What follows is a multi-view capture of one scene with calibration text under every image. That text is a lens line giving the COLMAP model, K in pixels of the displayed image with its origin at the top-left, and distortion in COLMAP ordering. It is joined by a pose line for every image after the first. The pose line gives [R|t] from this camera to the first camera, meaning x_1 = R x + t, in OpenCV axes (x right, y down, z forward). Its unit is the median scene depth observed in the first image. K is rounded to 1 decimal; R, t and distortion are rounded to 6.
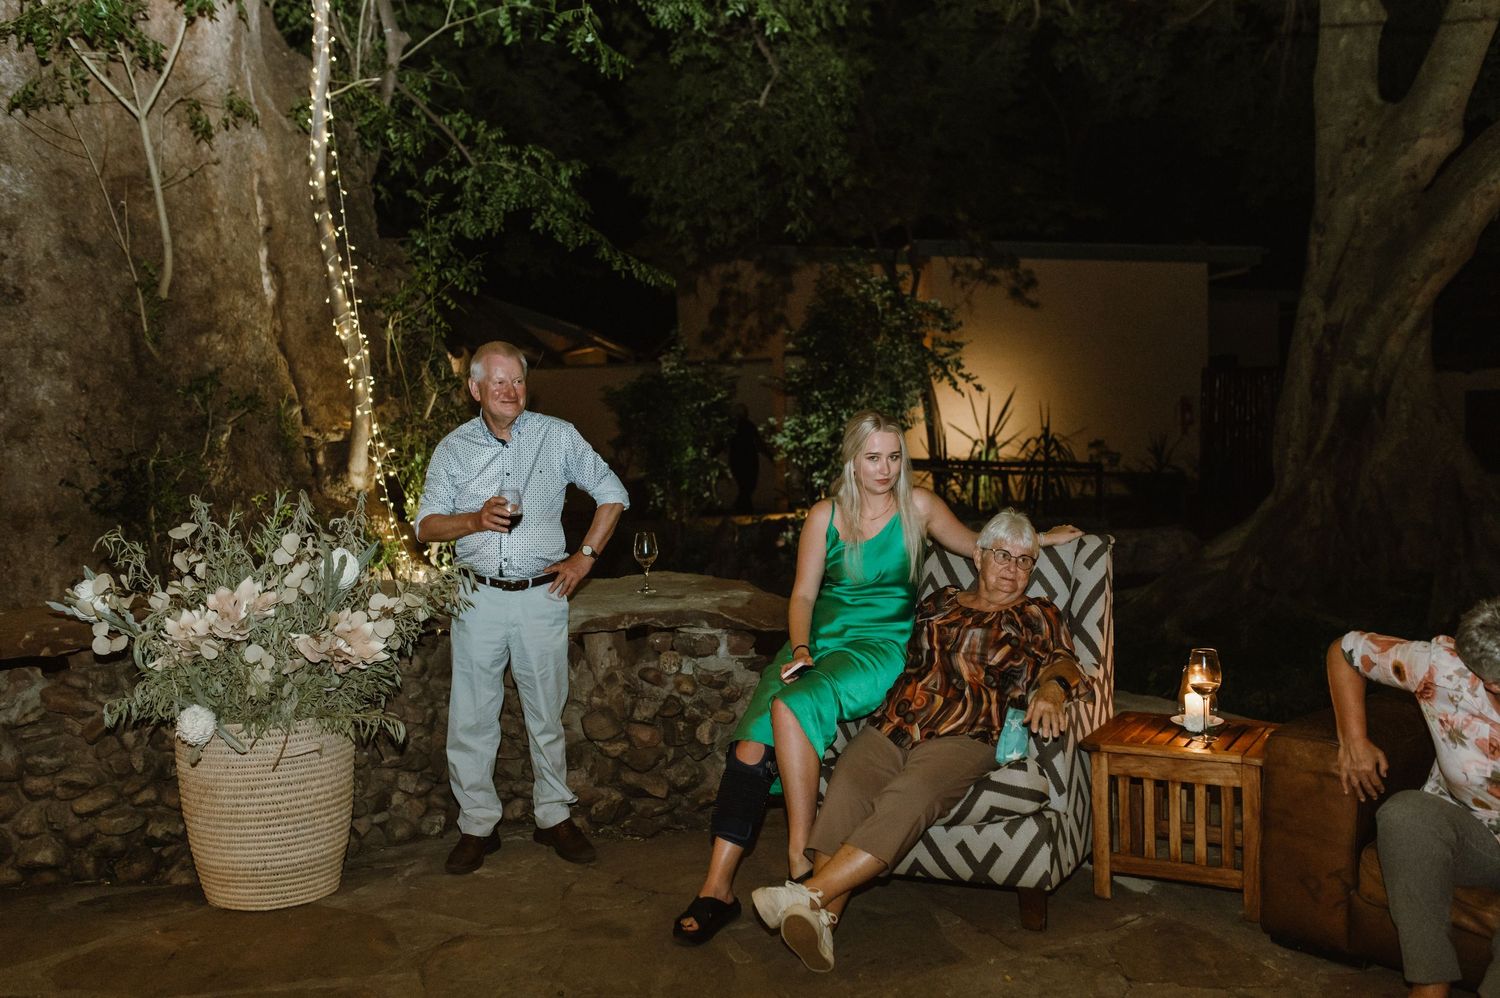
lens RADIAL K [[1405.0, 0, 750.0], [0, 1405.0, 499.0], [0, 0, 1]] dist [0.011840, 0.010954]
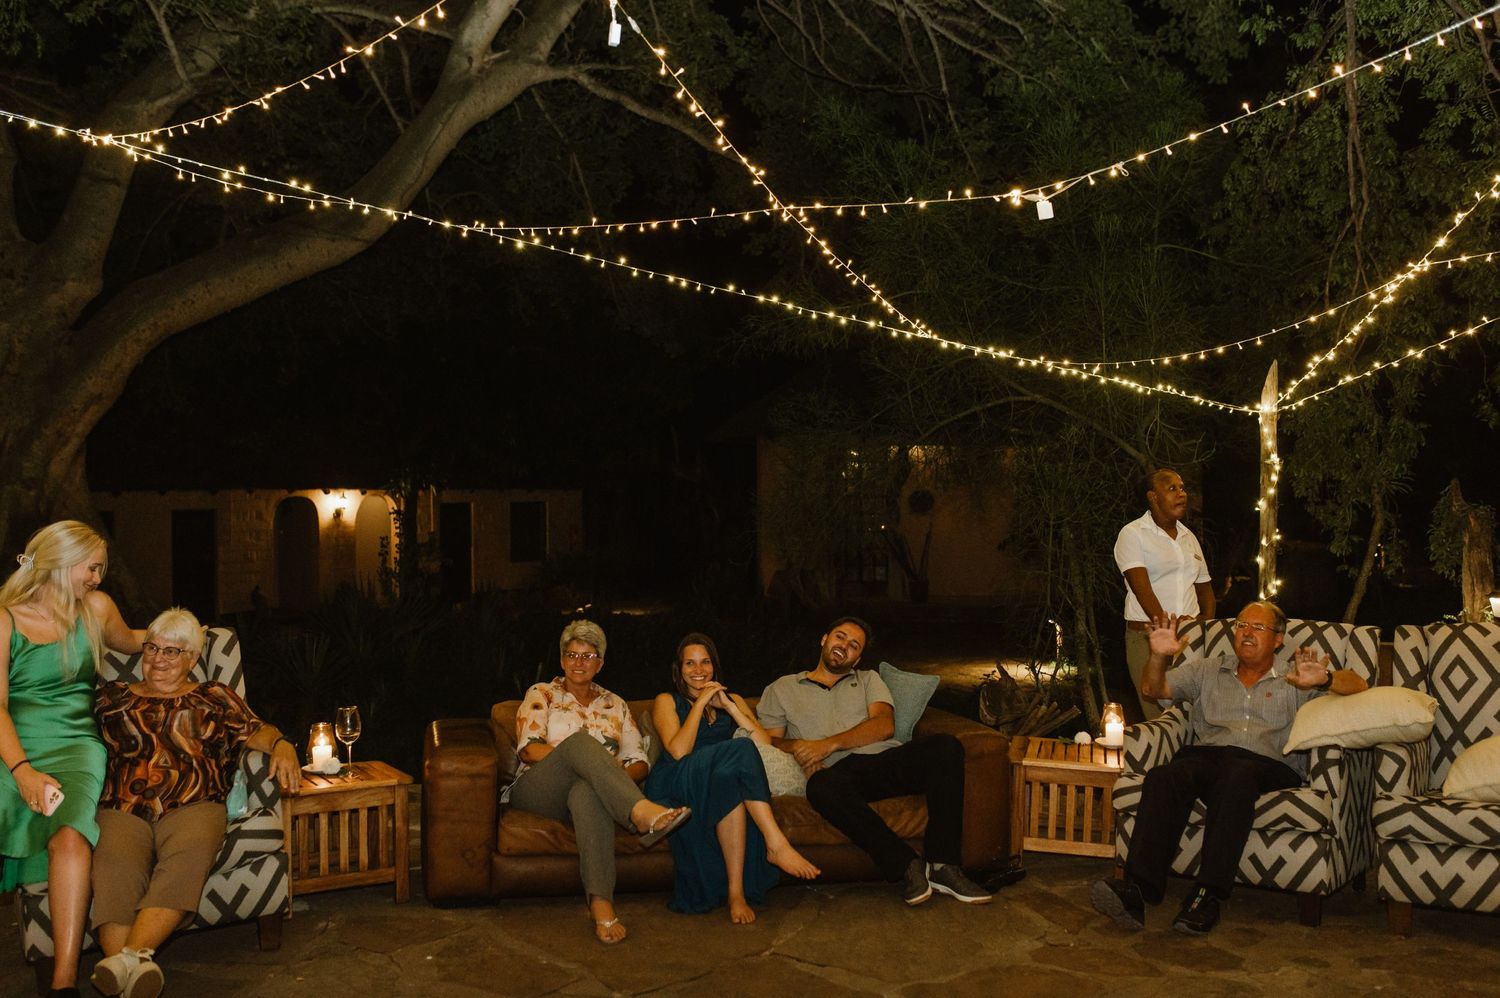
lens RADIAL K [[1405.0, 0, 750.0], [0, 1405.0, 499.0], [0, 0, 1]] dist [0.011840, 0.010954]
pose [[0.518426, 0.030043, 0.854594, -0.600050], [0.044341, 0.997094, -0.061952, 0.012071], [-0.853972, 0.070011, 0.515587, -0.004035]]
